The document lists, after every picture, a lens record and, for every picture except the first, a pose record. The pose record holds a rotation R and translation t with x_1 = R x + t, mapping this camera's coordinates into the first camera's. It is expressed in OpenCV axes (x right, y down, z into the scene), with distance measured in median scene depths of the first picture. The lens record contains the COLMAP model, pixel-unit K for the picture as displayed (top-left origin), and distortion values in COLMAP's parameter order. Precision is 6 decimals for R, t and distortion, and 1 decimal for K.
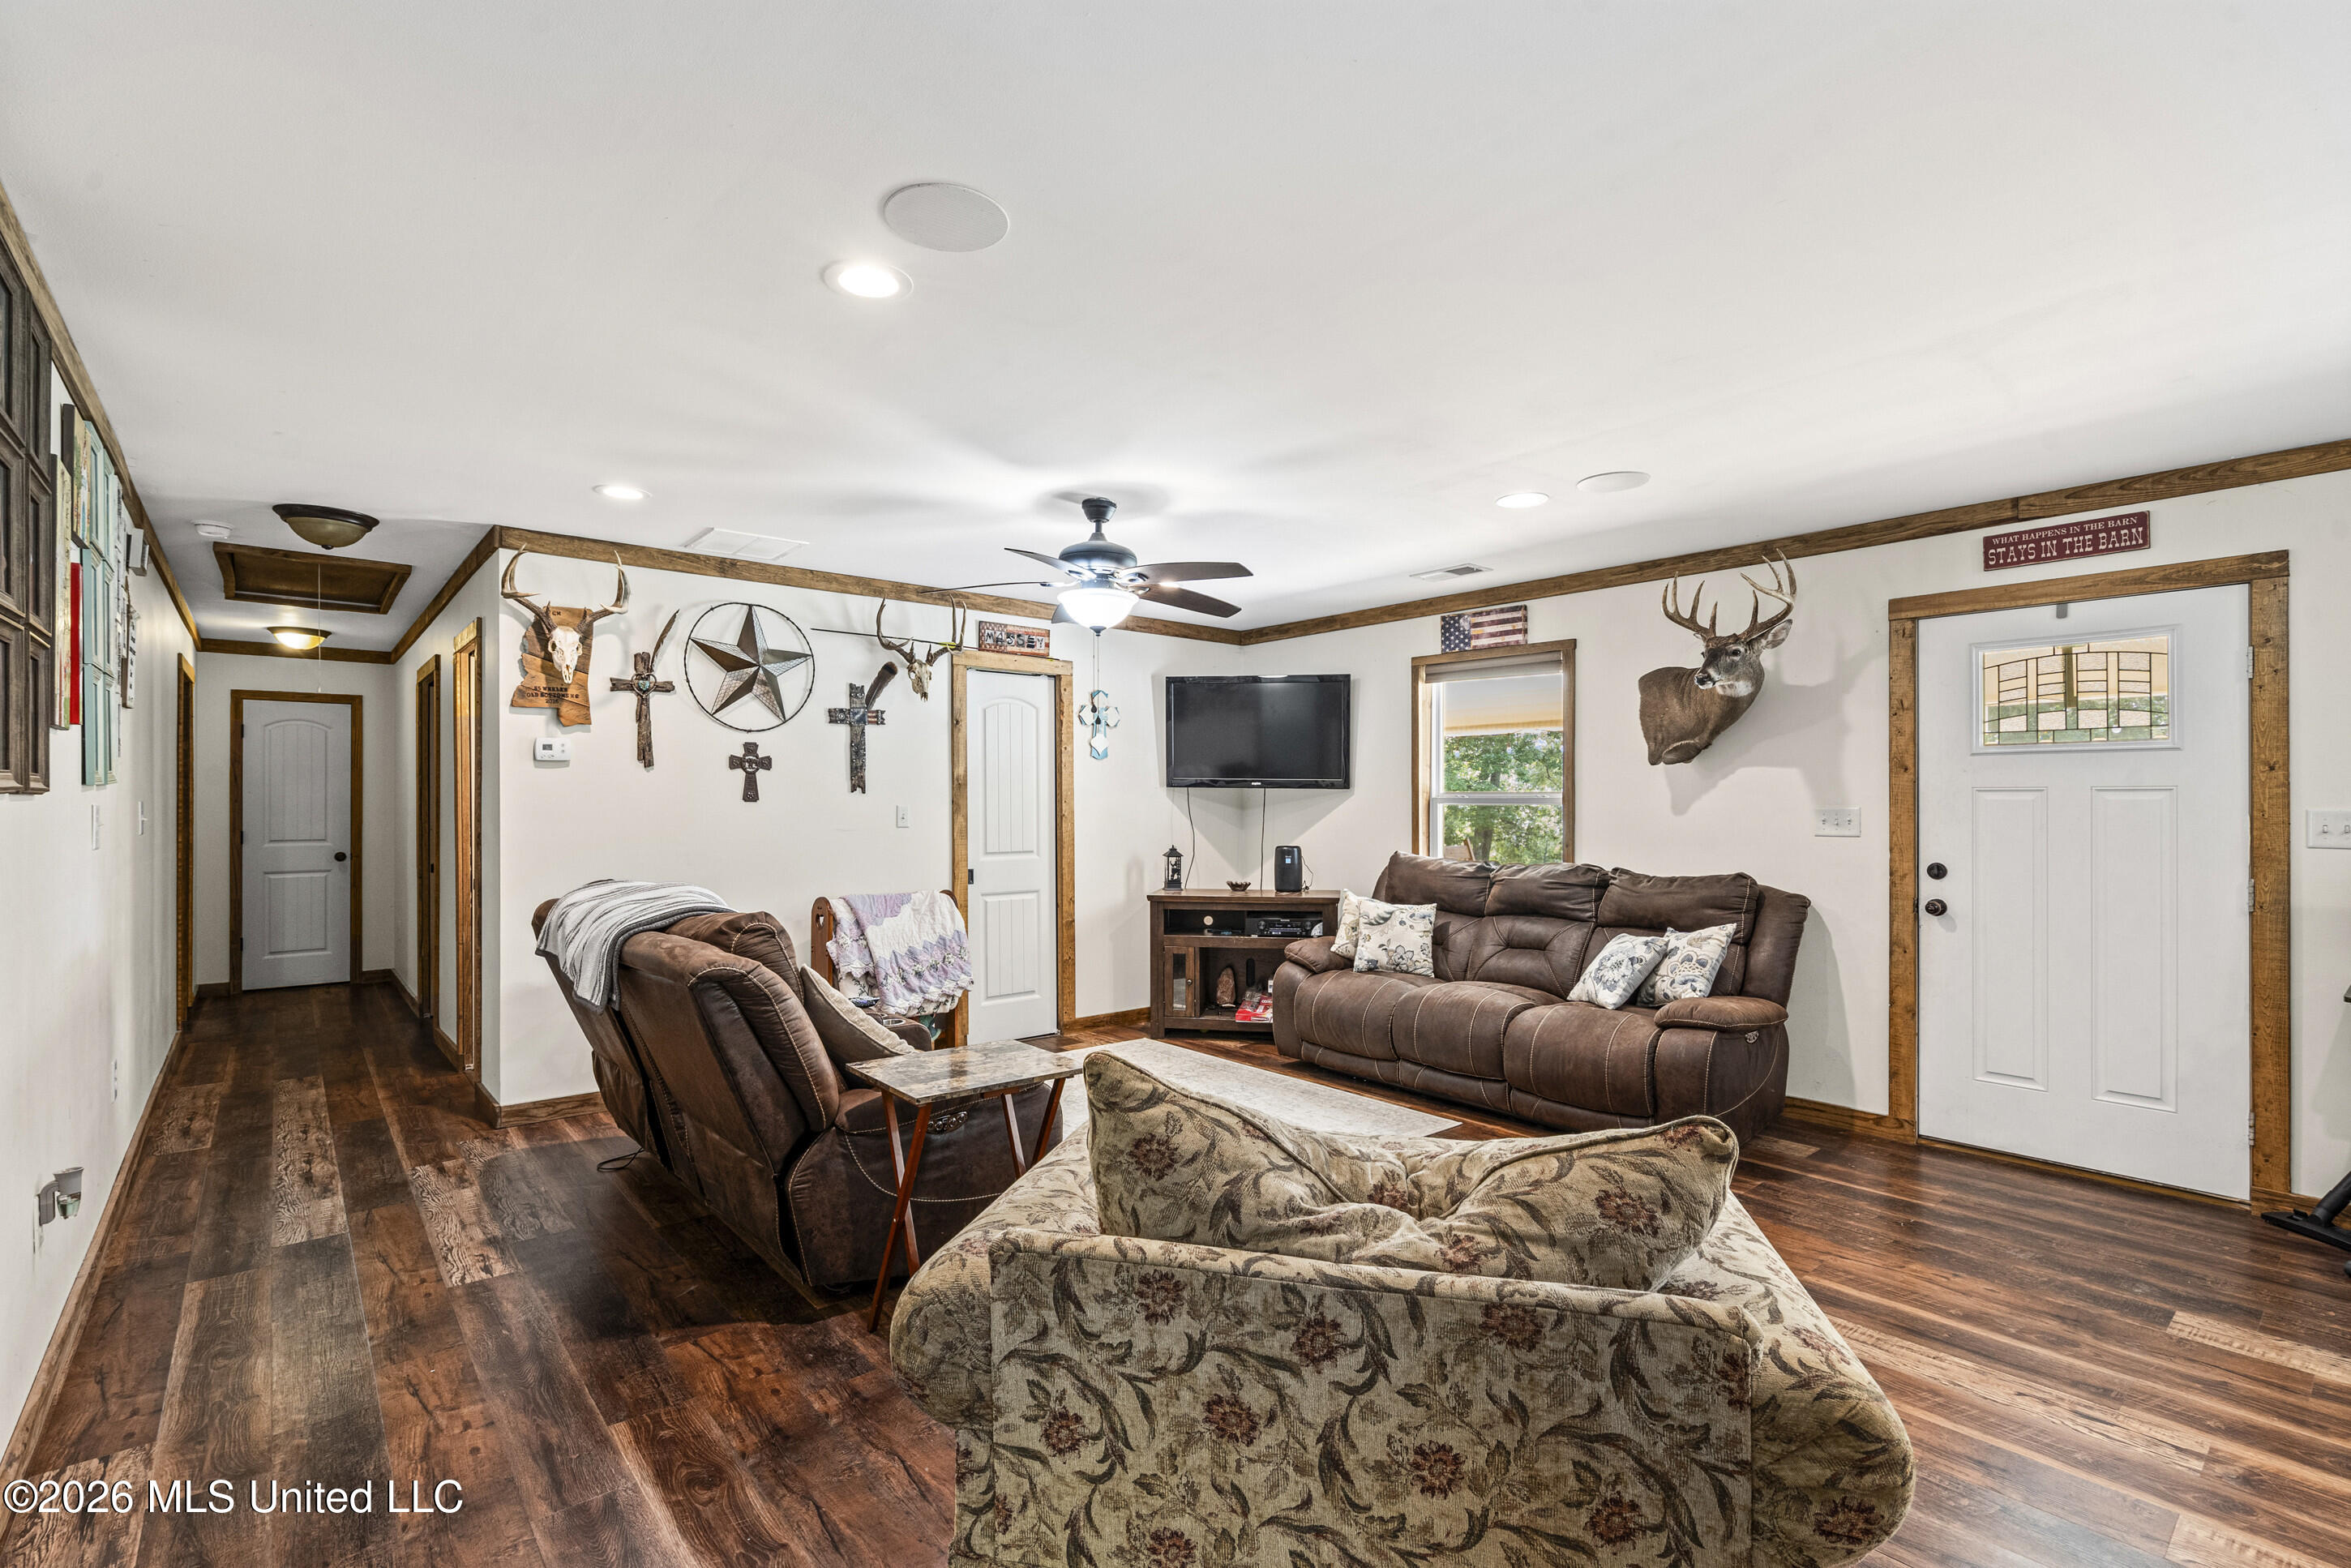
lens RADIAL K [[1127.4, 0, 1175.5], [0, 1127.4, 784.0], [0, 0, 1]] dist [-0.003139, -0.000384]
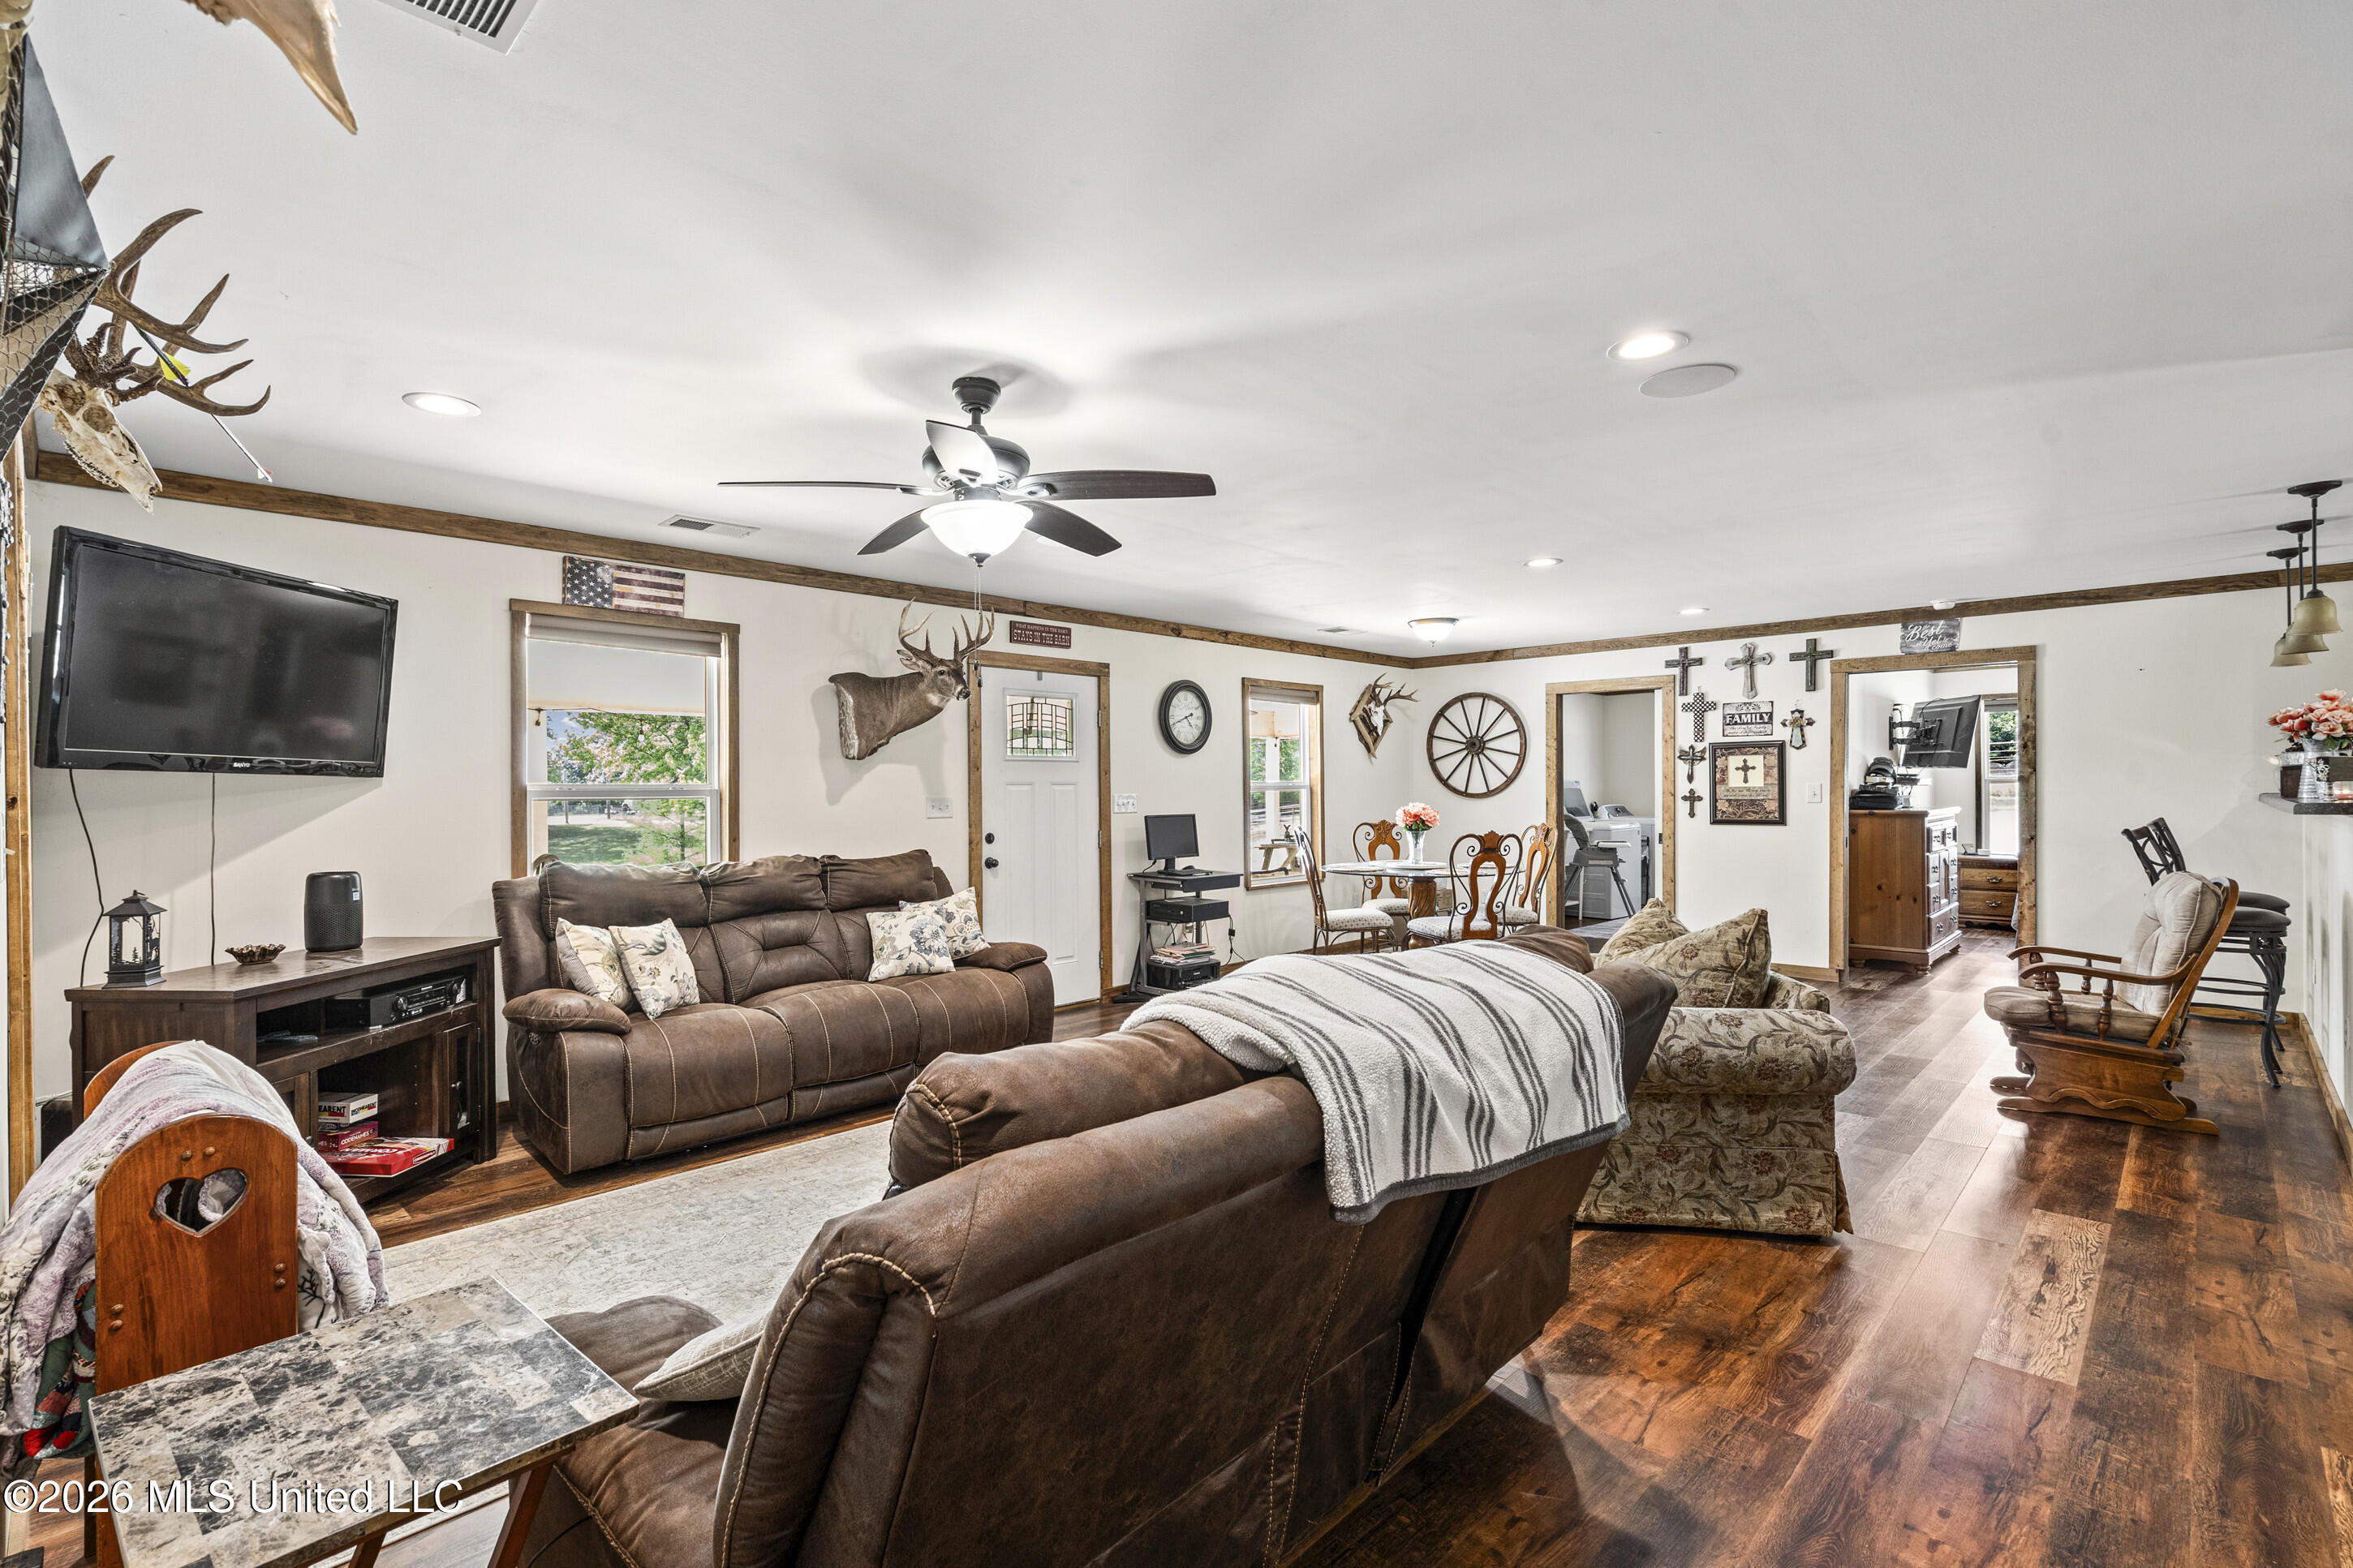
lens RADIAL K [[1077.3, 0, 1176.5], [0, 1077.3, 784.0], [0, 0, 1]] dist [-0.002550, -0.000365]
pose [[-0.130011, 0.006184, 0.991493, -0.668401], [-0.006643, 0.999953, -0.007108, 0.012542], [-0.991490, -0.007511, -0.129963, 0.825452]]
